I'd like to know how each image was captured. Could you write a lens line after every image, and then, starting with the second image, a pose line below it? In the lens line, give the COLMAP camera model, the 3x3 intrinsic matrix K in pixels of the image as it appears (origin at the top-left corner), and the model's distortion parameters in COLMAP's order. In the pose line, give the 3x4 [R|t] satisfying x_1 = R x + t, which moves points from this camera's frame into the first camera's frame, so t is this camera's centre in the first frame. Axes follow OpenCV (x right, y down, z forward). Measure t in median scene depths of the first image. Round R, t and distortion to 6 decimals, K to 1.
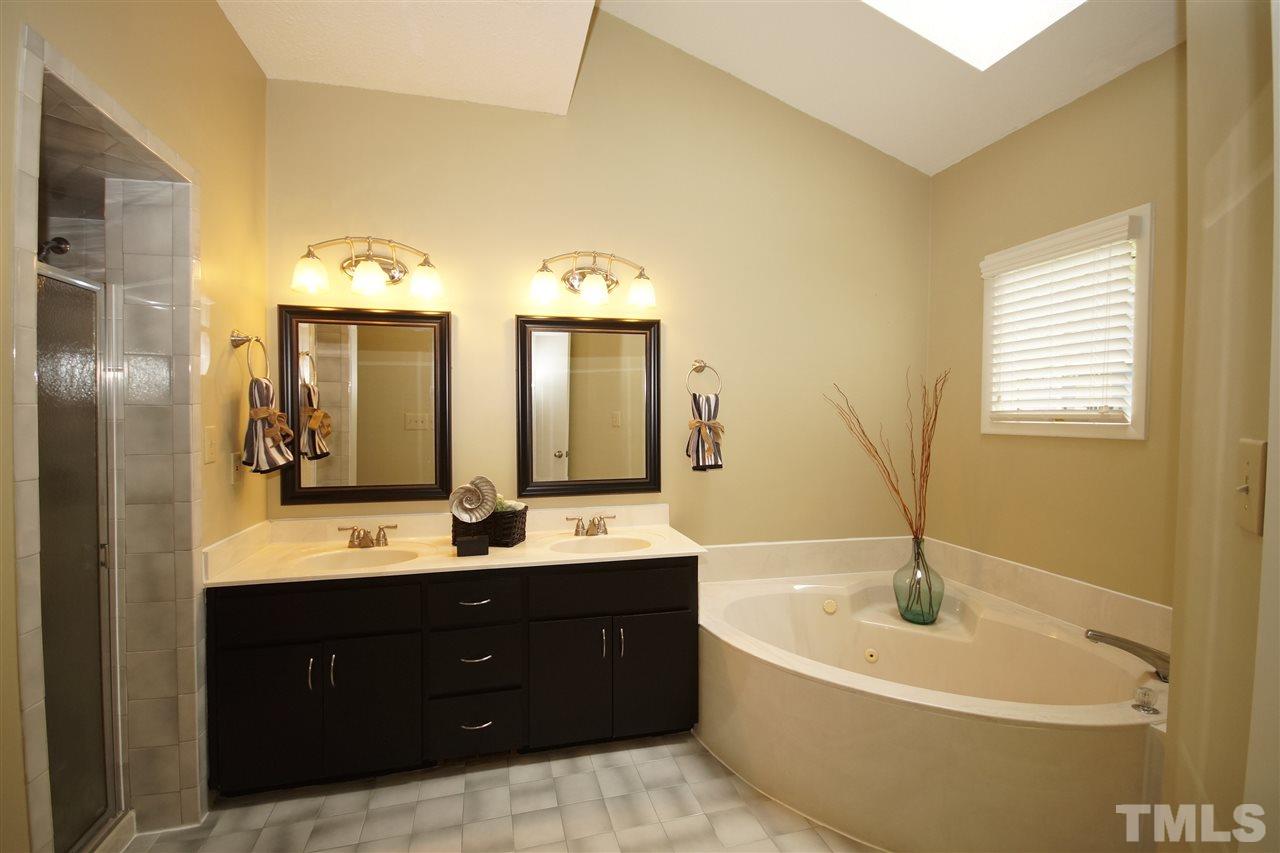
lens RADIAL K [[572.2, 0, 635.3], [0, 572.2, 424.0], [0, 0, 1]] dist [-0.000307, -0.001336]
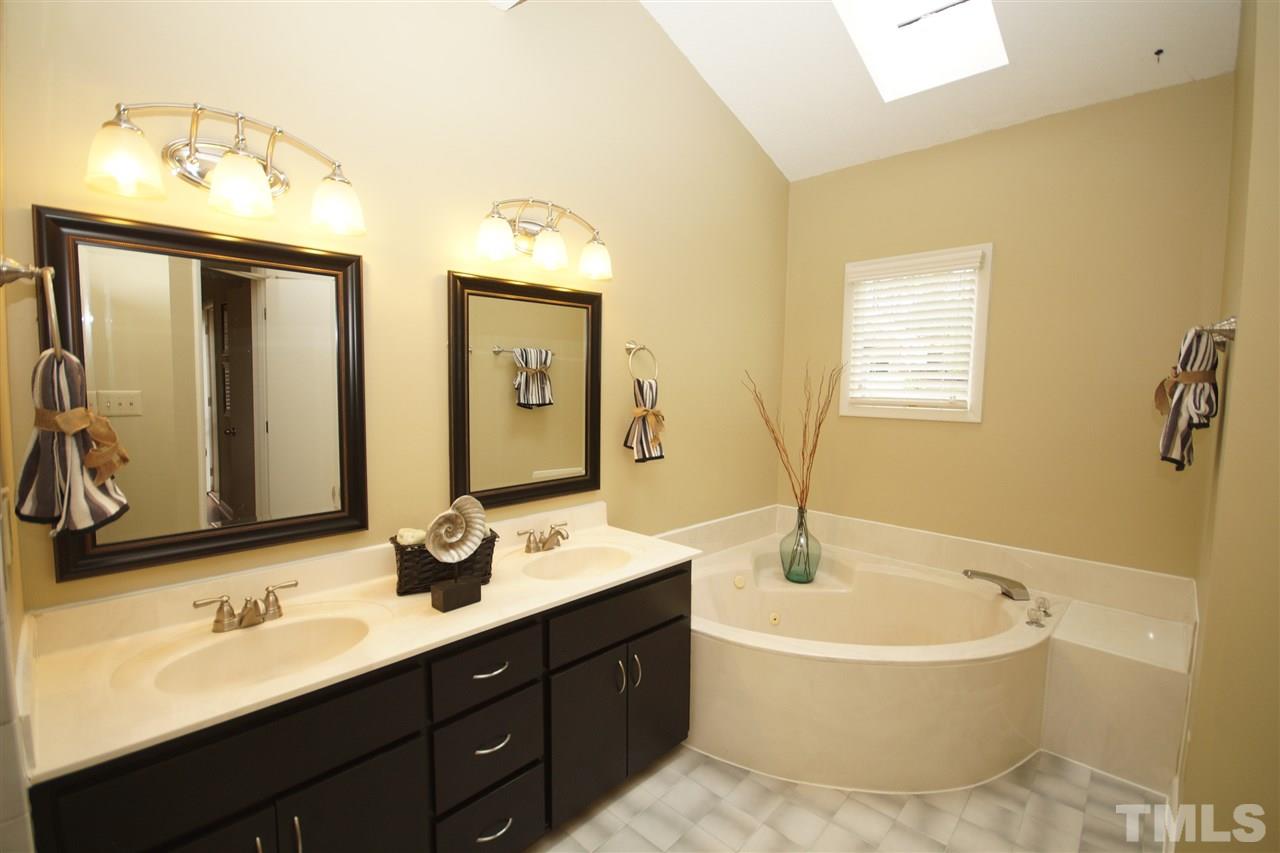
lens RADIAL K [[572.2, 0, 635.3], [0, 572.2, 424.0], [0, 0, 1]] dist [-0.000307, -0.001336]
pose [[0.847926, -0.030849, 0.529217, -0.404605], [-0.002425, 0.998069, 0.062064, -0.040712], [-0.530109, -0.053909, 0.846214, 0.239839]]
